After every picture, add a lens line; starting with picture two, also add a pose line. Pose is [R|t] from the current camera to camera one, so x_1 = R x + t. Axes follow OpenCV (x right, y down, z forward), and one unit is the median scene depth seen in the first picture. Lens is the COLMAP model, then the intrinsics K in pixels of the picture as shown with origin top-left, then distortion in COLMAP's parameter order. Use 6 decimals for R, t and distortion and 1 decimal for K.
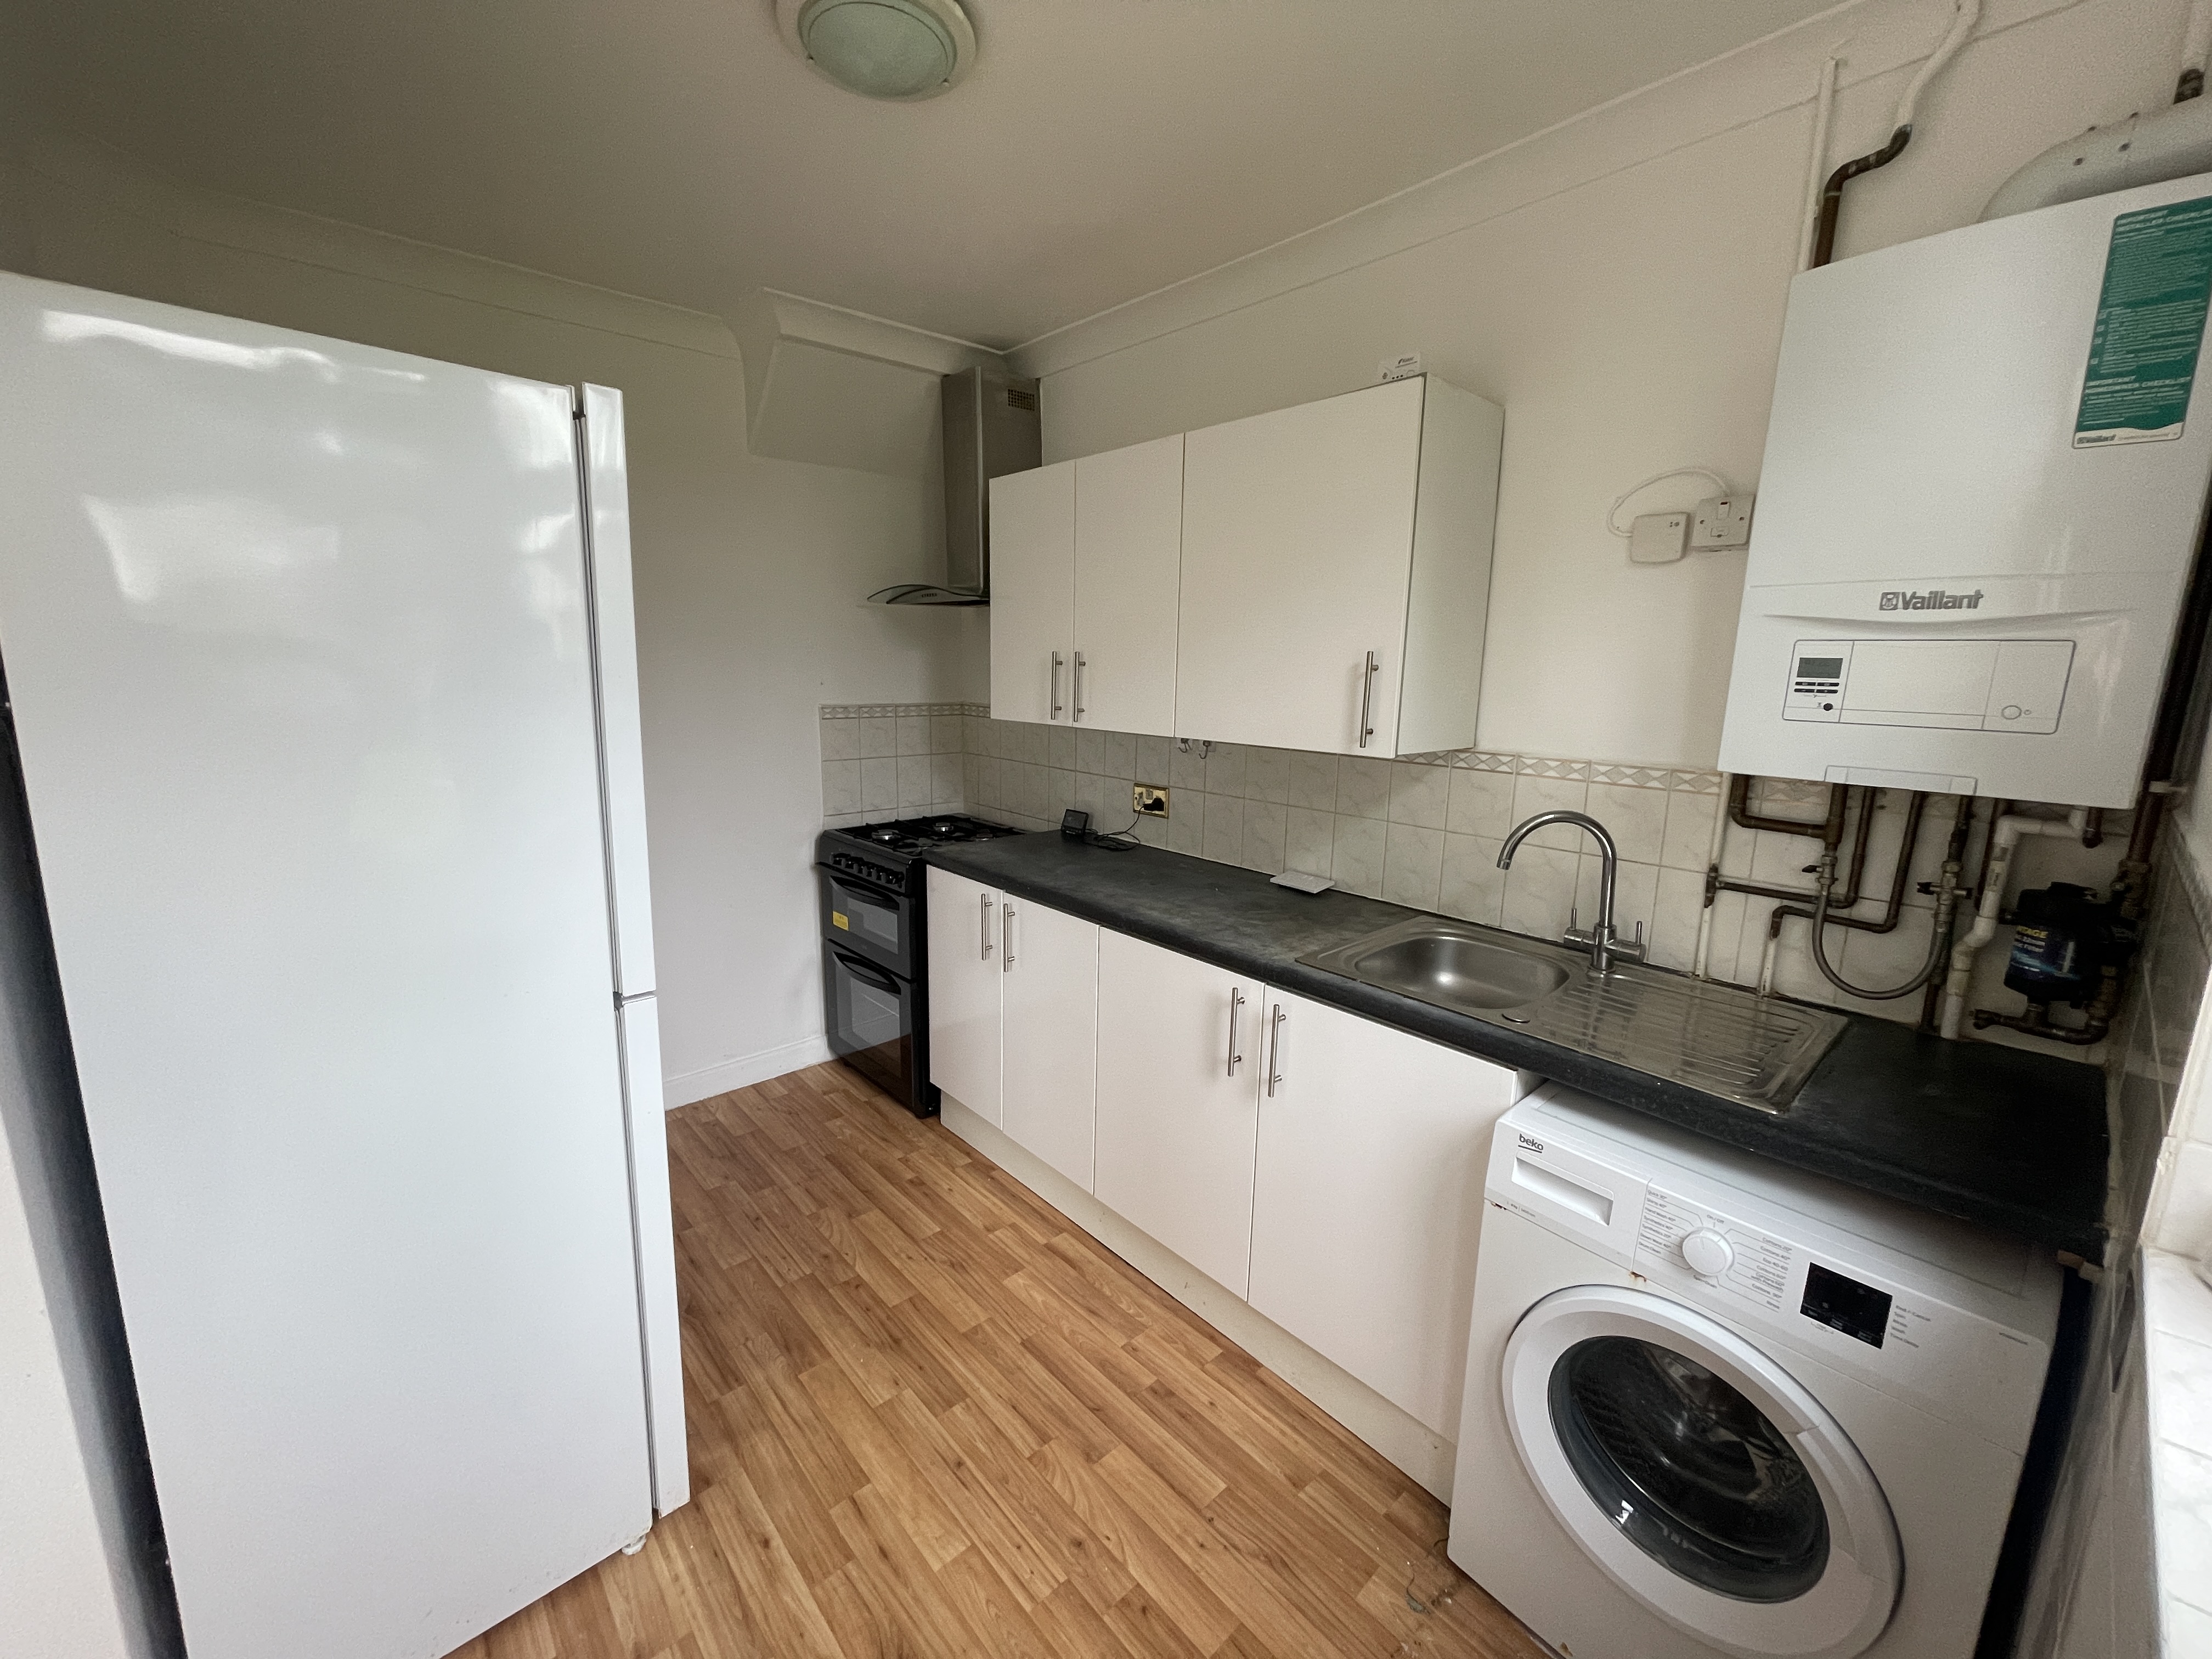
lens RADIAL K [[891.5, 0, 1097.6], [0, 891.5, 820.6], [0, 0, 1]] dist [-0.029583, 0.017725]
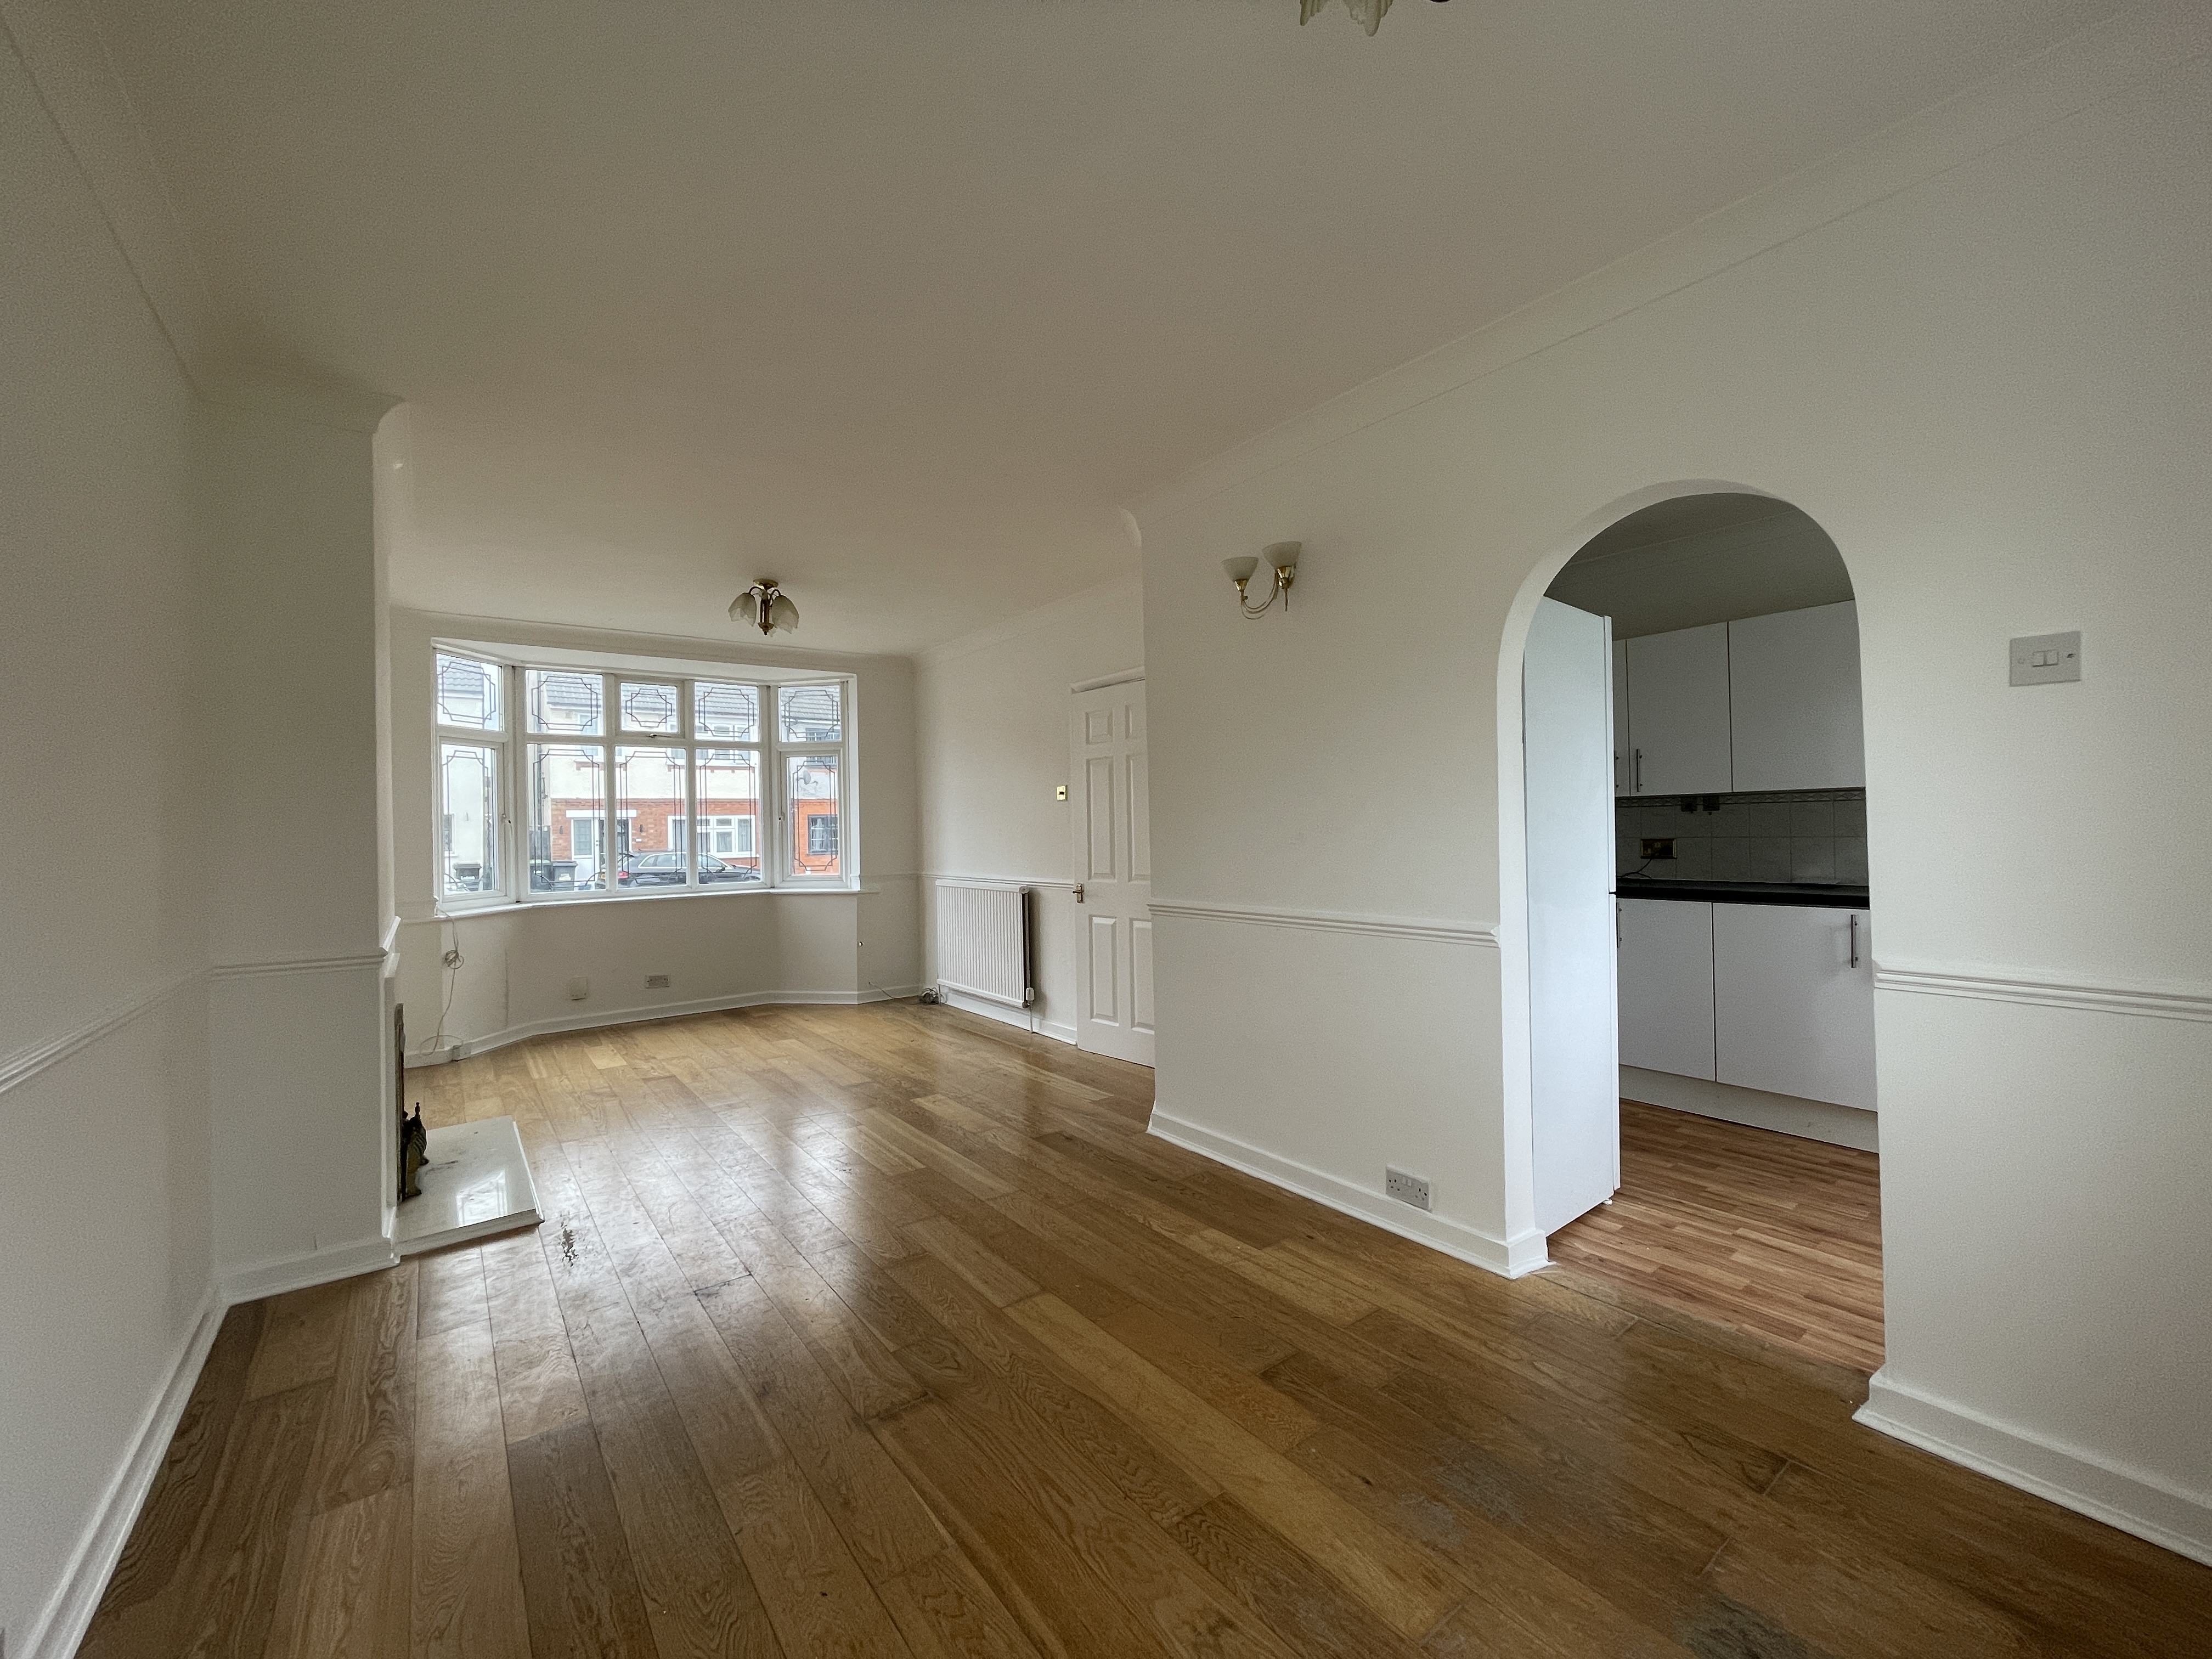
lens RADIAL K [[891.5, 0, 1097.6], [0, 891.5, 820.6], [0, 0, 1]] dist [-0.029583, 0.017725]
pose [[0.996082, -0.028986, -0.083546, -1.120711], [0.012453, 0.981317, -0.191995, 0.303047], [0.087550, 0.190203, 0.977833, -0.833029]]
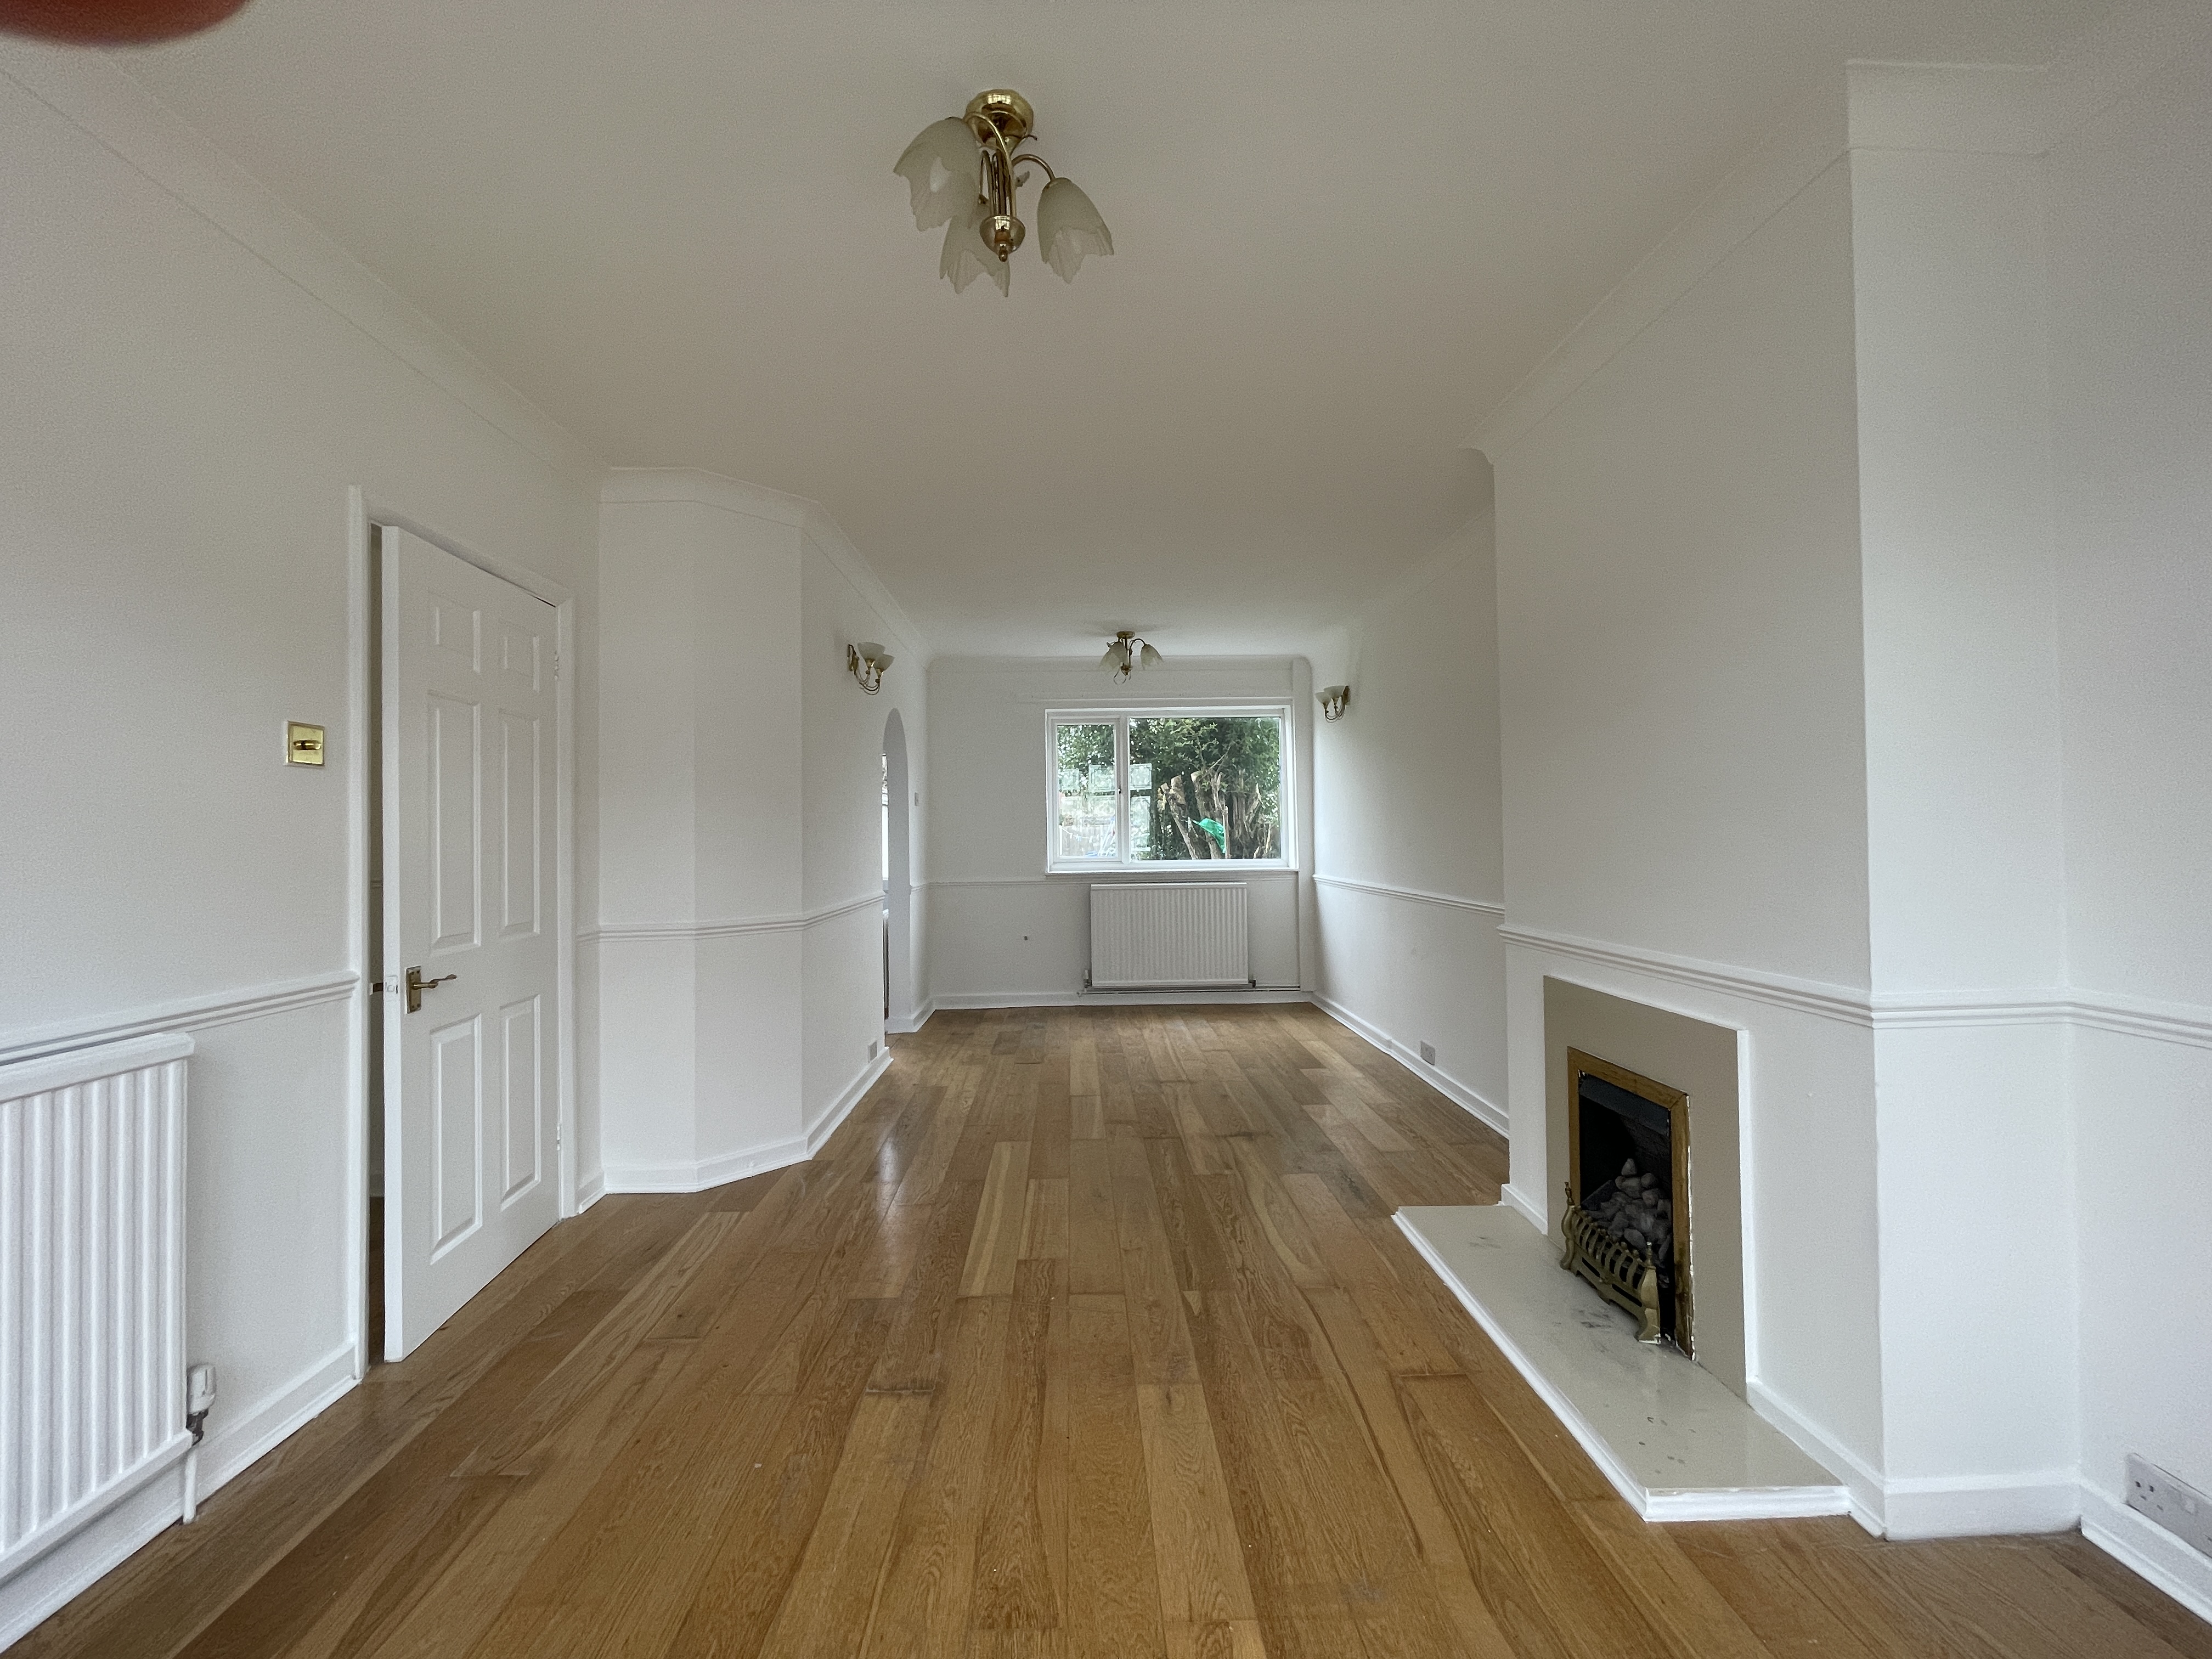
lens RADIAL K [[891.5, 0, 1097.6], [0, 891.5, 820.6], [0, 0, 1]] dist [-0.029583, 0.017725]
pose [[-0.767570, 0.014111, 0.640810, -2.742905], [0.122110, 0.984667, 0.124581, -0.219510], [-0.629226, 0.173874, -0.757524, 1.923555]]
